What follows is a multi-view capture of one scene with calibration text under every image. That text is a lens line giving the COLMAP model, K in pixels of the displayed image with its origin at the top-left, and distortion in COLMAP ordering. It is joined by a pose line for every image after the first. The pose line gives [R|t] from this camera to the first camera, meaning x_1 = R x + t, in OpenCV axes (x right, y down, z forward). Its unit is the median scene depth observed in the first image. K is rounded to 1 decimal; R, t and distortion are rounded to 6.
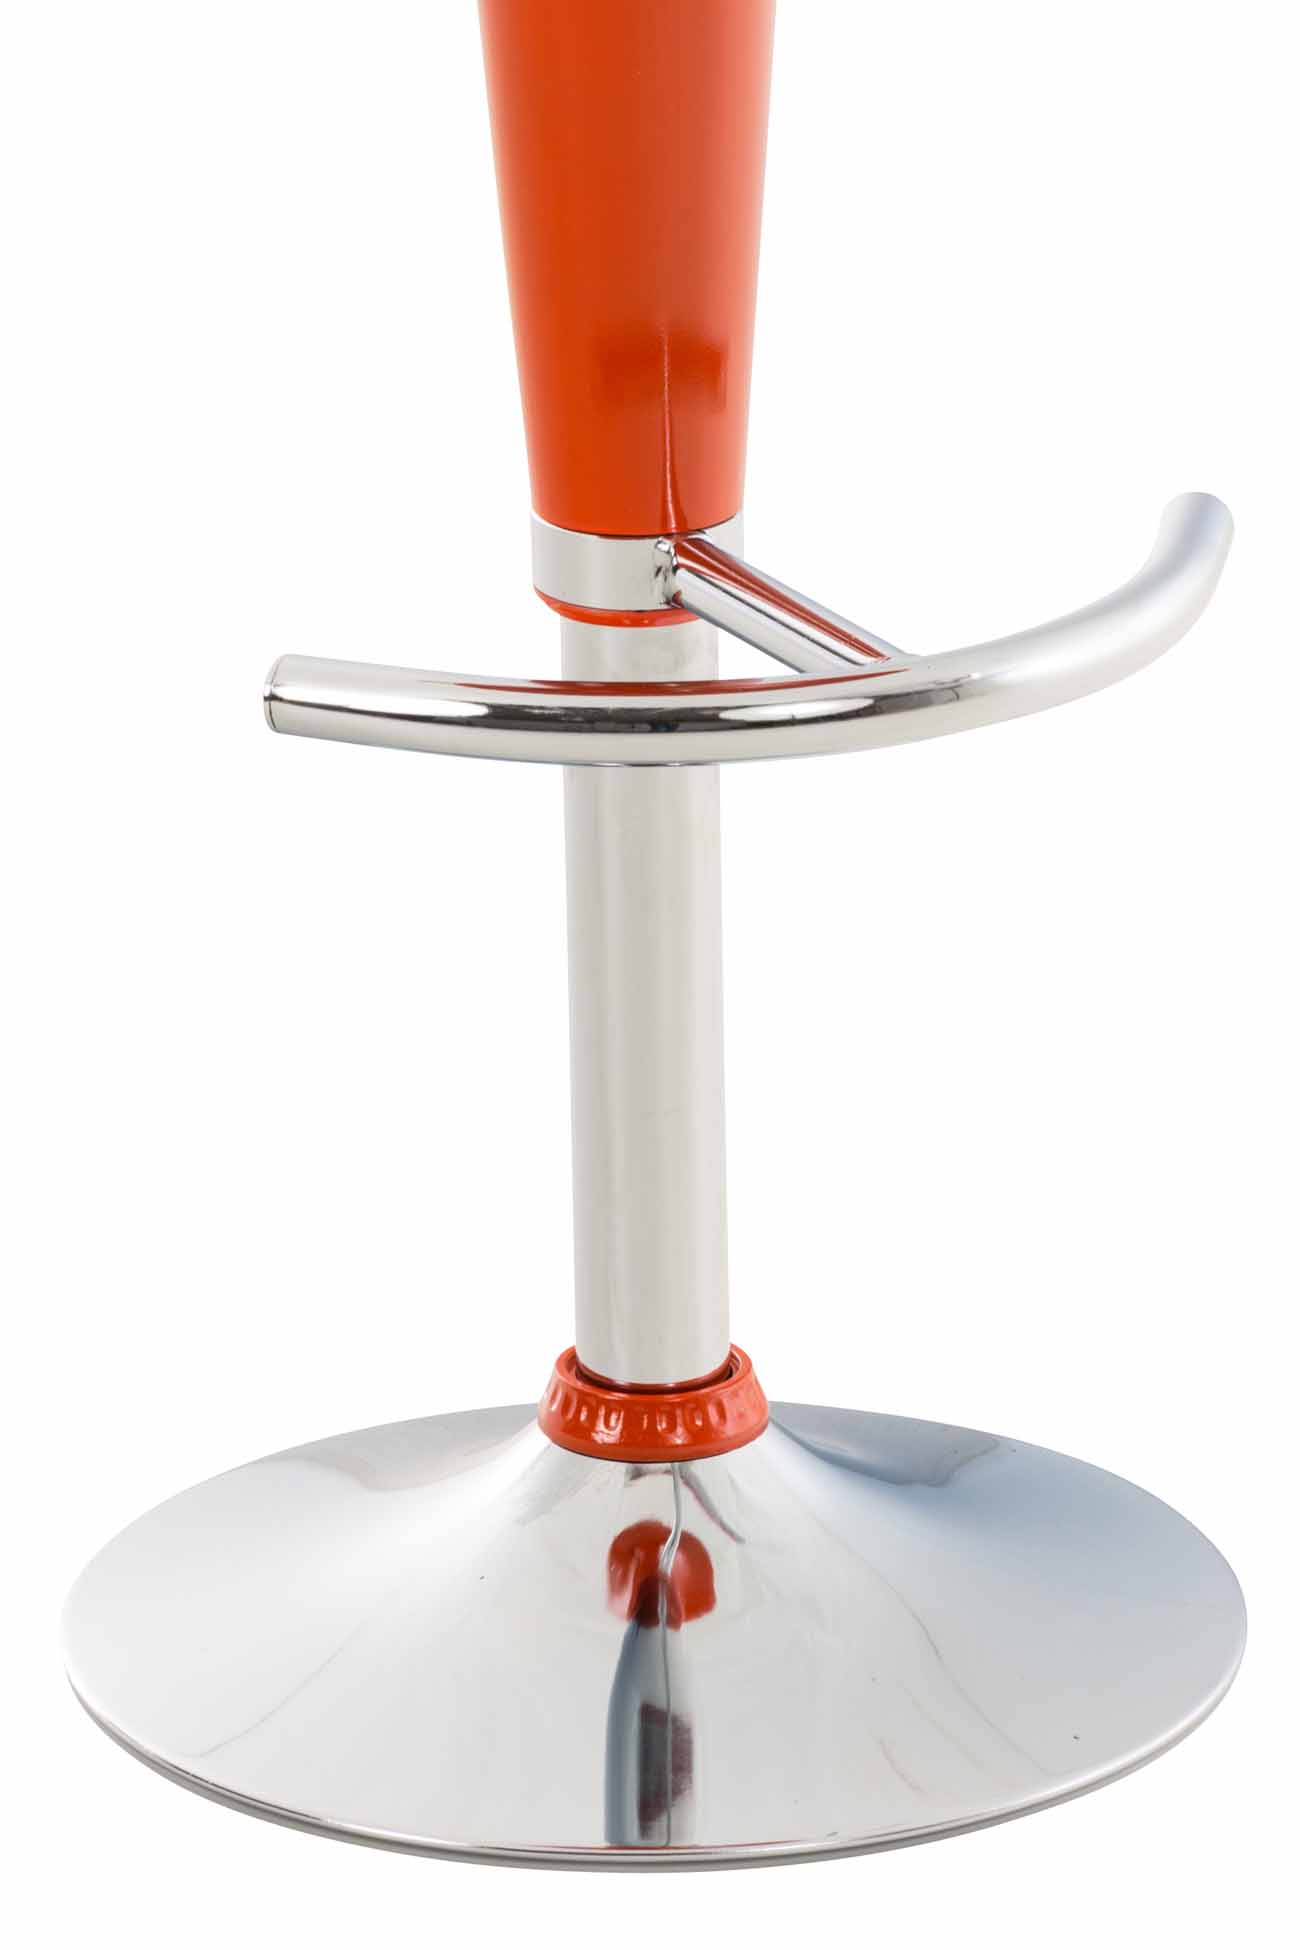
lens RADIAL K [[11447.6, 0, 650.0], [0, 11447.6, 975.0], [0, 0, 1]] dist [-0.031624, 11.292874]
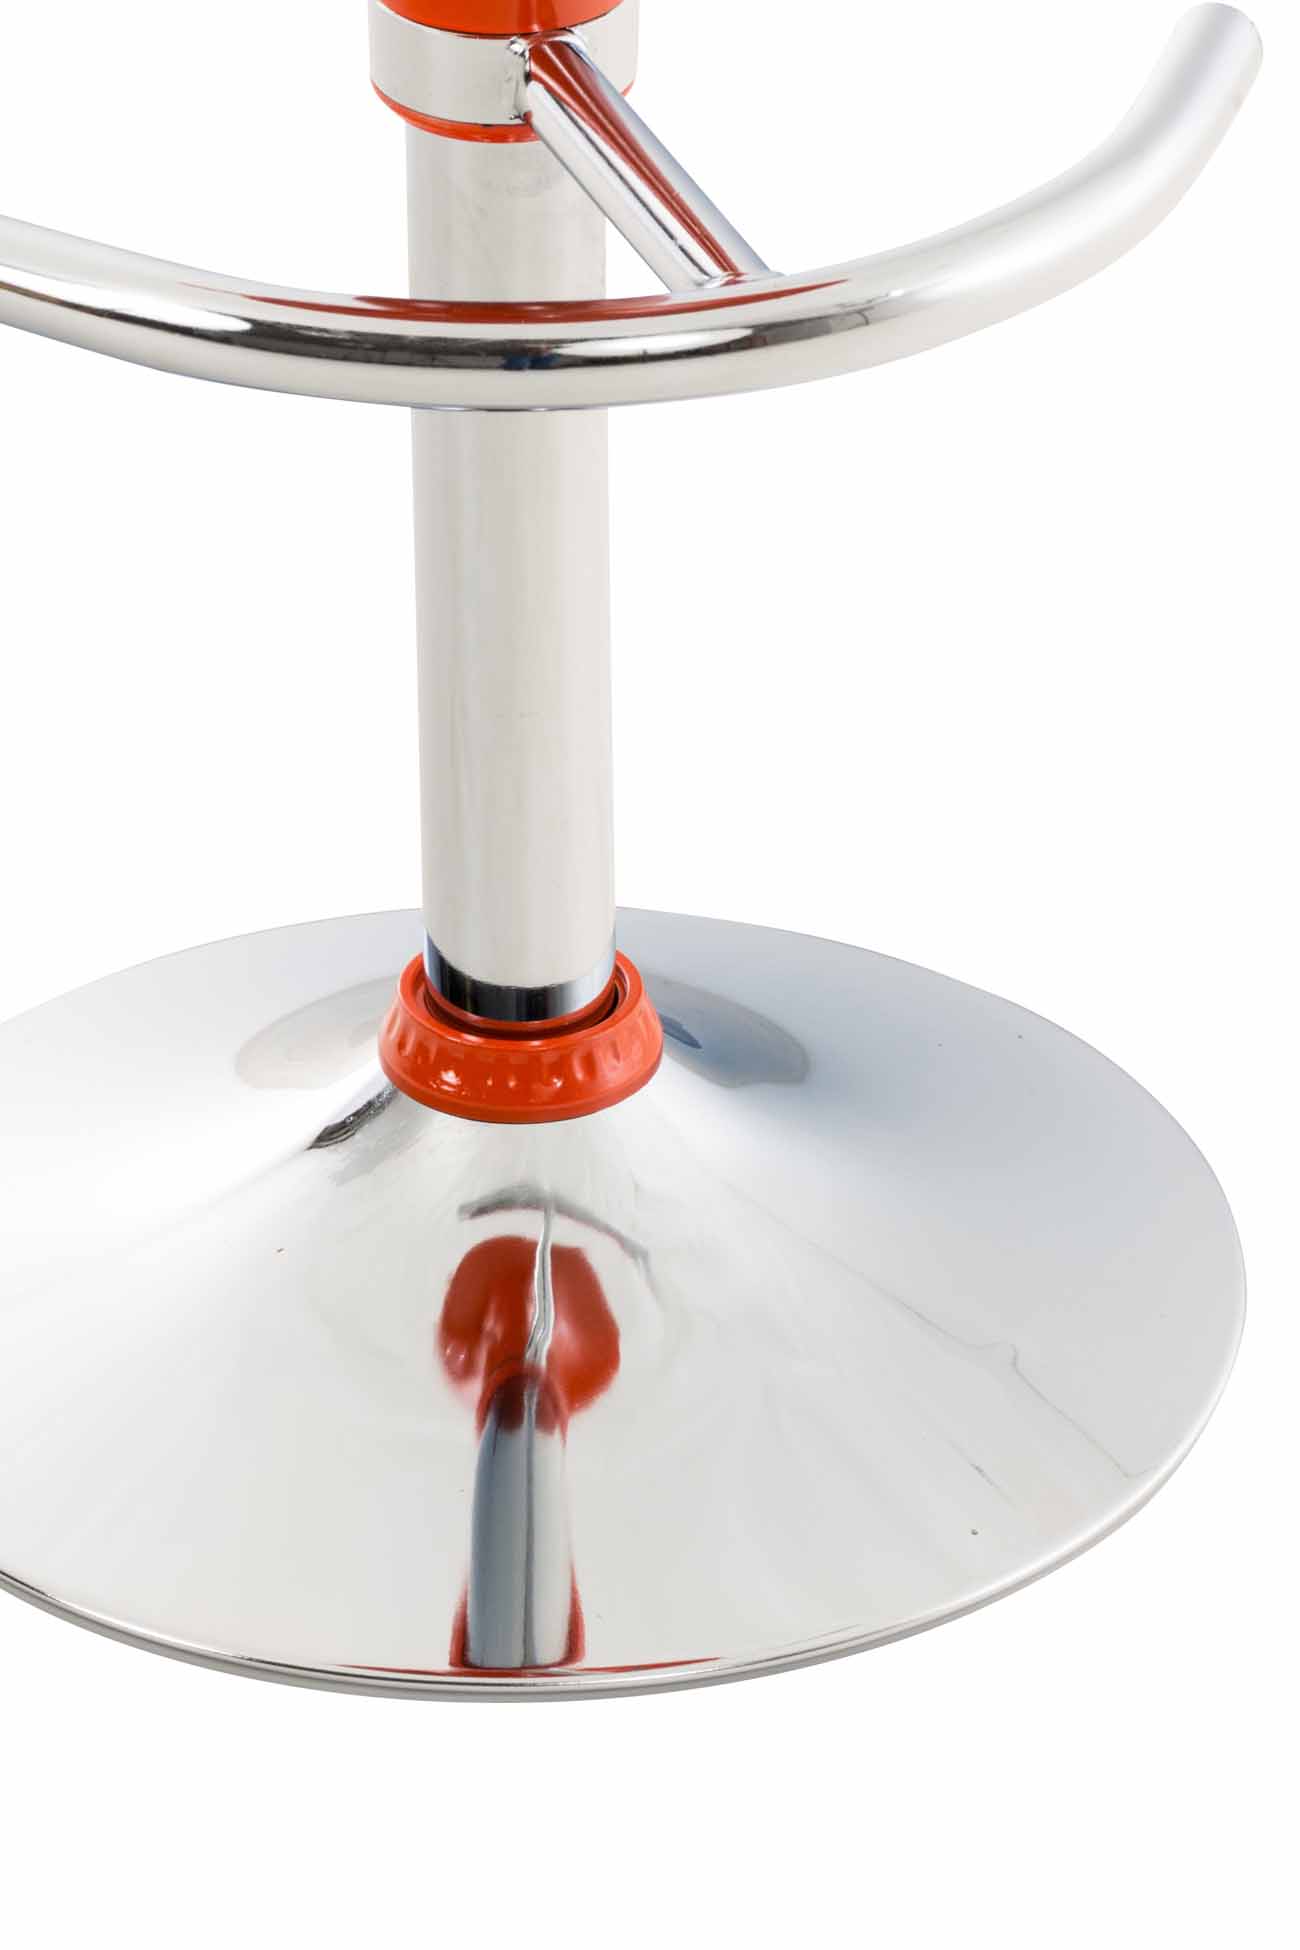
lens RADIAL K [[7529.5, 0, 650.0], [0, 7529.5, 975.0], [0, 0, 1]] dist [1.187330, 0.815318]
pose [[0.999571, 0.024500, -0.016061, 0.021158], [-0.023517, 0.997997, 0.058731, -0.011323], [0.017468, -0.058329, 0.998145, 0.518080]]
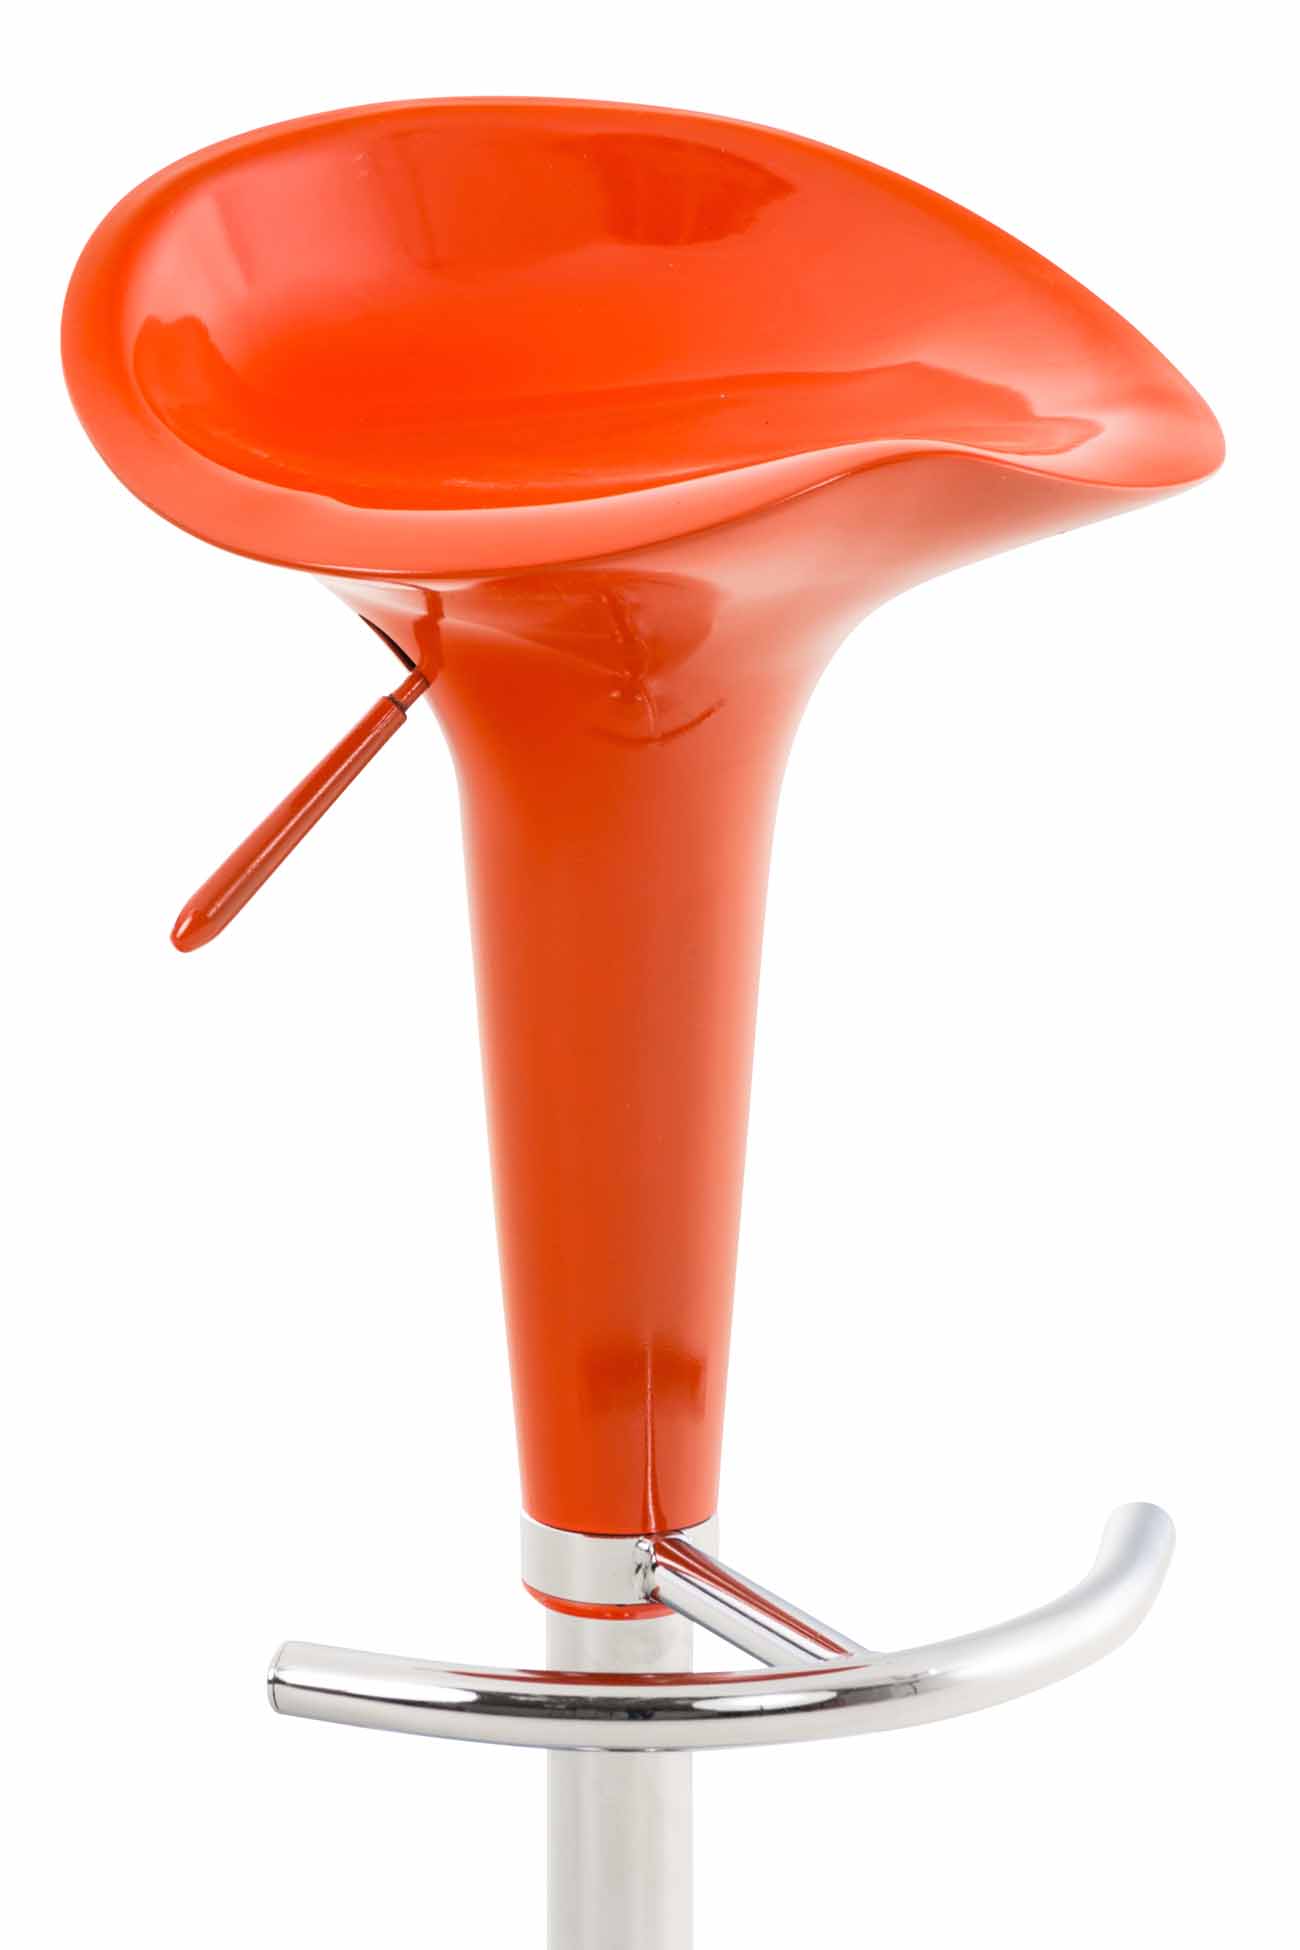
lens RADIAL K [[11447.6, 0, 650.0], [0, 11447.6, 975.0], [0, 0, 1]] dist [-0.031624, 11.292874]
pose [[0.999851, 0.017230, 0.000419, 0.000422], [-0.017131, 0.996157, -0.085892, 0.001322], [-0.001897, 0.085872, 0.996304, -0.071154]]
